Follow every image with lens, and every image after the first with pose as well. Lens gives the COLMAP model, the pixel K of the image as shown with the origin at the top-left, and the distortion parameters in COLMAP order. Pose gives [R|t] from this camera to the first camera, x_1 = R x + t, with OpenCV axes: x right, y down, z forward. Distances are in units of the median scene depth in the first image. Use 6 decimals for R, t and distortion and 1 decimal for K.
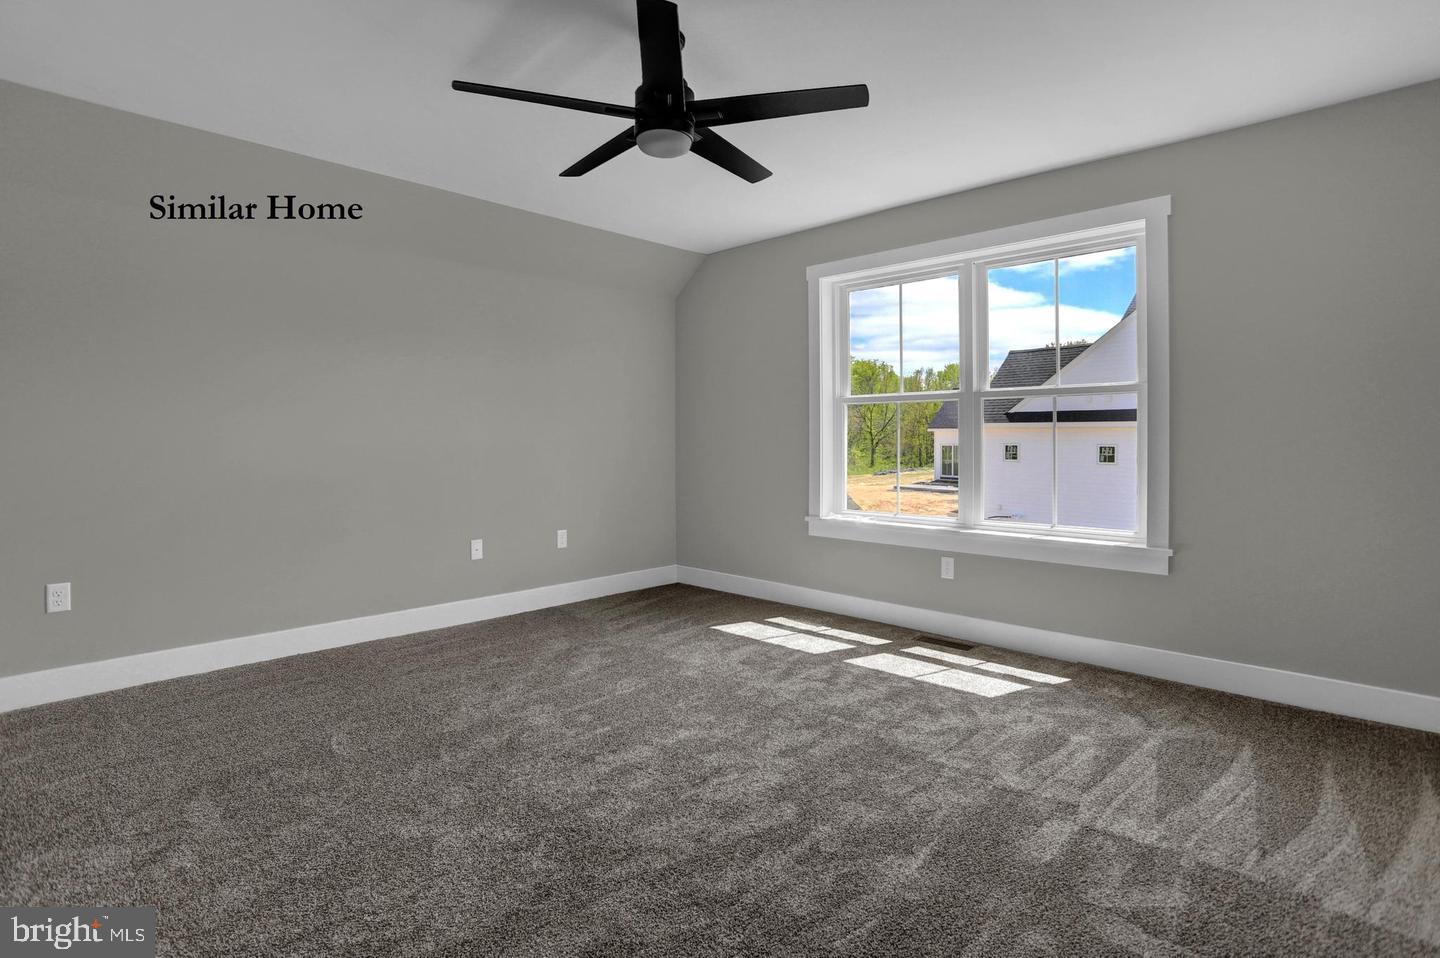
lens RADIAL K [[716.1, 0, 710.2], [0, 716.1, 433.6], [0, 0, 1]] dist [-0.068662, 0.024581]
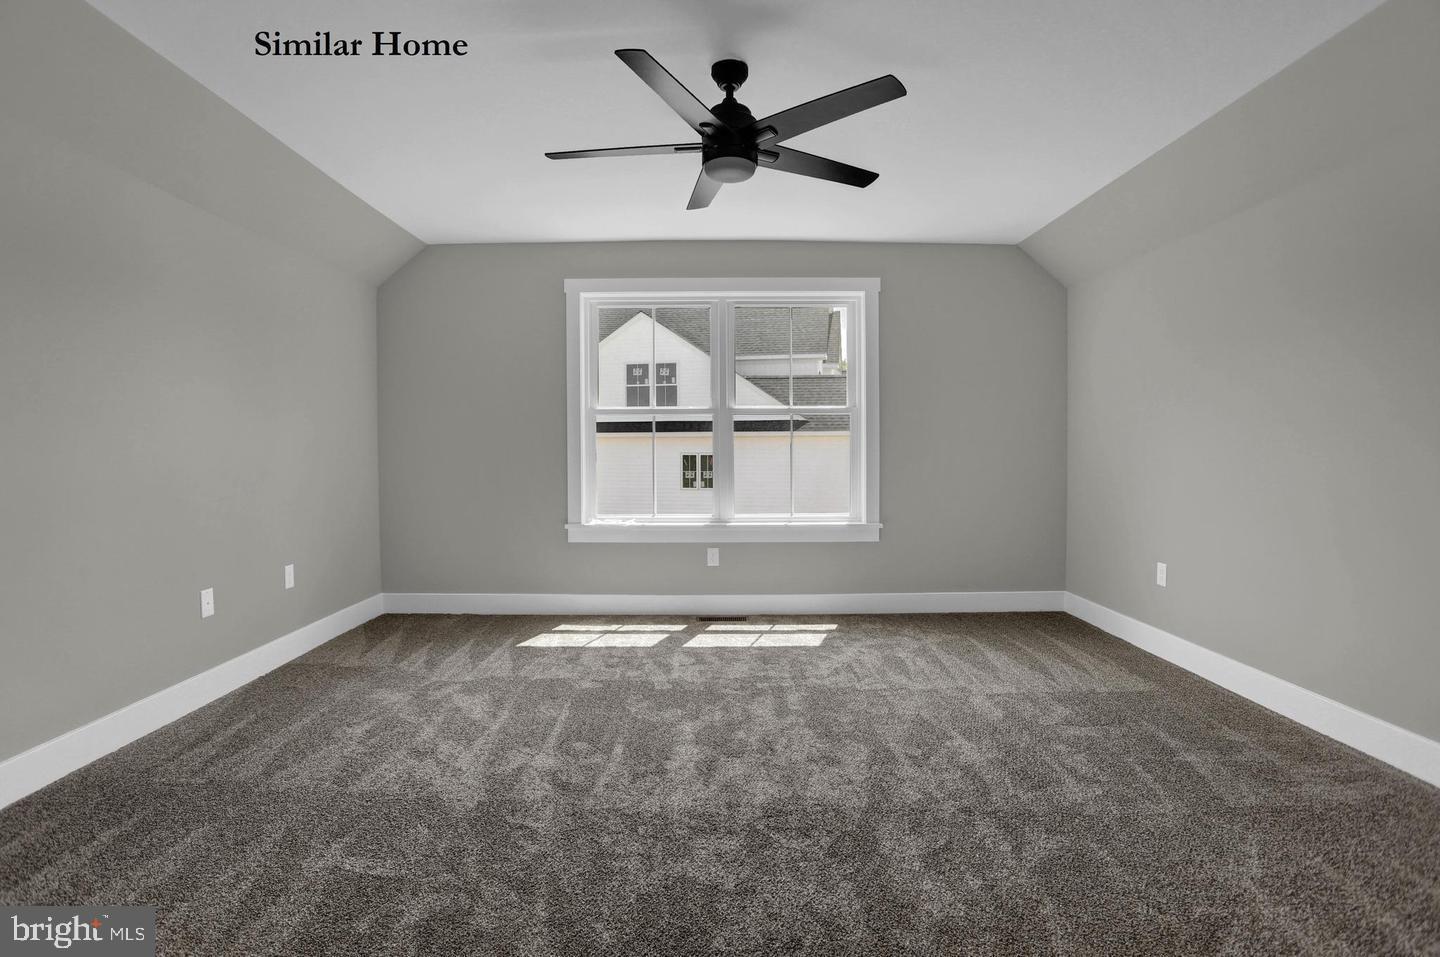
lens RADIAL K [[715.9, 0, 719.6], [0, 715.9, 446.8], [0, 0, 1]] dist [-0.098488, 0.068516]
pose [[0.715770, -0.004801, 0.698320, -0.611668], [-0.001730, 0.999961, 0.008648, -0.005416], [-0.698334, -0.007398, 0.715733, 0.175754]]
